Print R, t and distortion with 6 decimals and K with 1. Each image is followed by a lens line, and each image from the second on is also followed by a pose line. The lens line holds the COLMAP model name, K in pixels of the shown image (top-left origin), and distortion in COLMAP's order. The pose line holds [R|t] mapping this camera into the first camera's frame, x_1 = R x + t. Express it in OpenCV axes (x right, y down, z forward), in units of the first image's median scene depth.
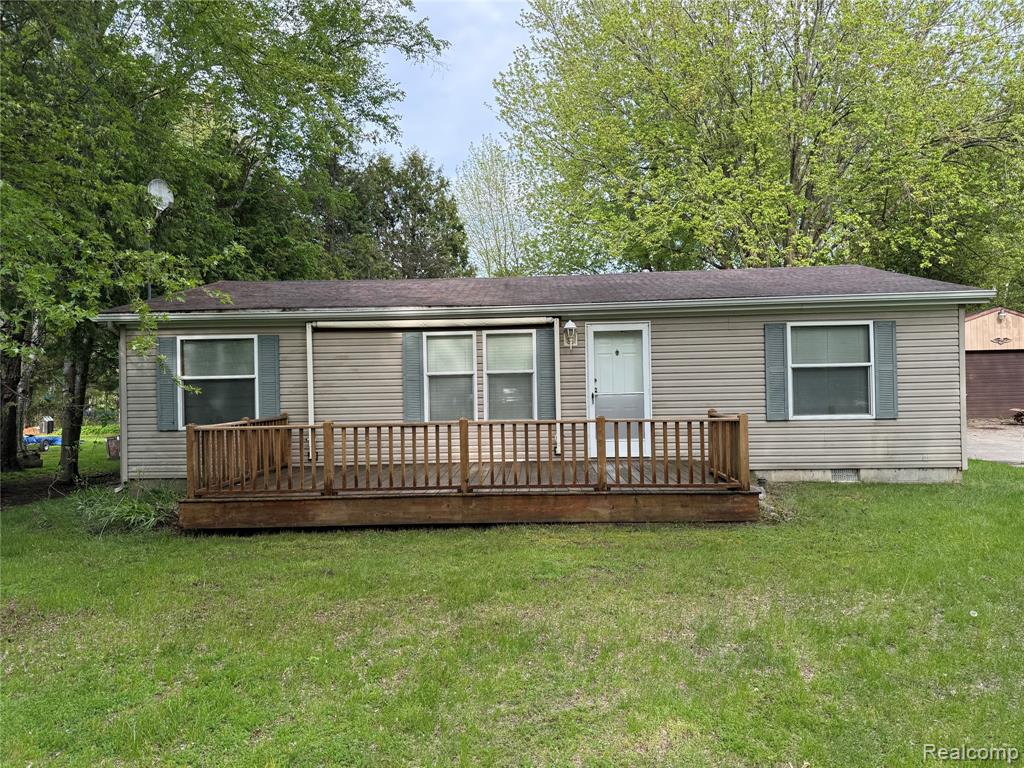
lens RADIAL K [[721.5, 0, 509.7], [0, 721.5, 382.1], [0, 0, 1]] dist [0.089846, -0.131364]
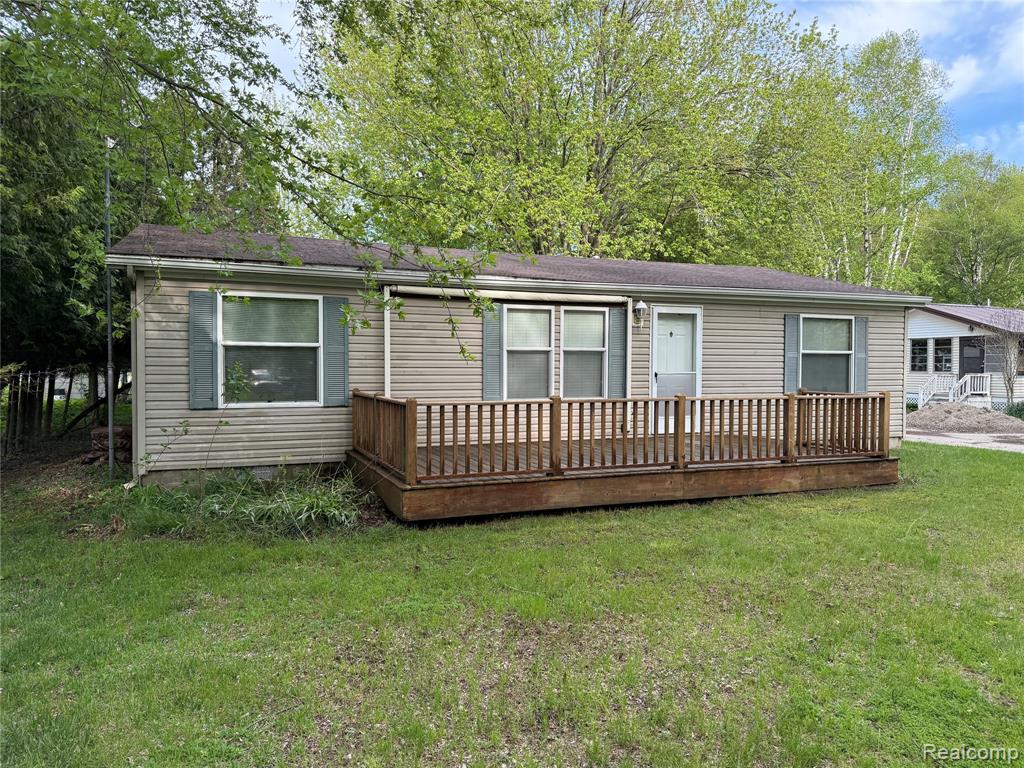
lens RADIAL K [[721.5, 0, 509.7], [0, 721.5, 382.1], [0, 0, 1]] dist [0.089846, -0.131364]
pose [[0.913188, 0.014435, 0.407282, -0.498853], [-0.022787, 0.999618, 0.015663, 0.017621], [-0.406900, -0.023584, 0.913168, 0.138019]]
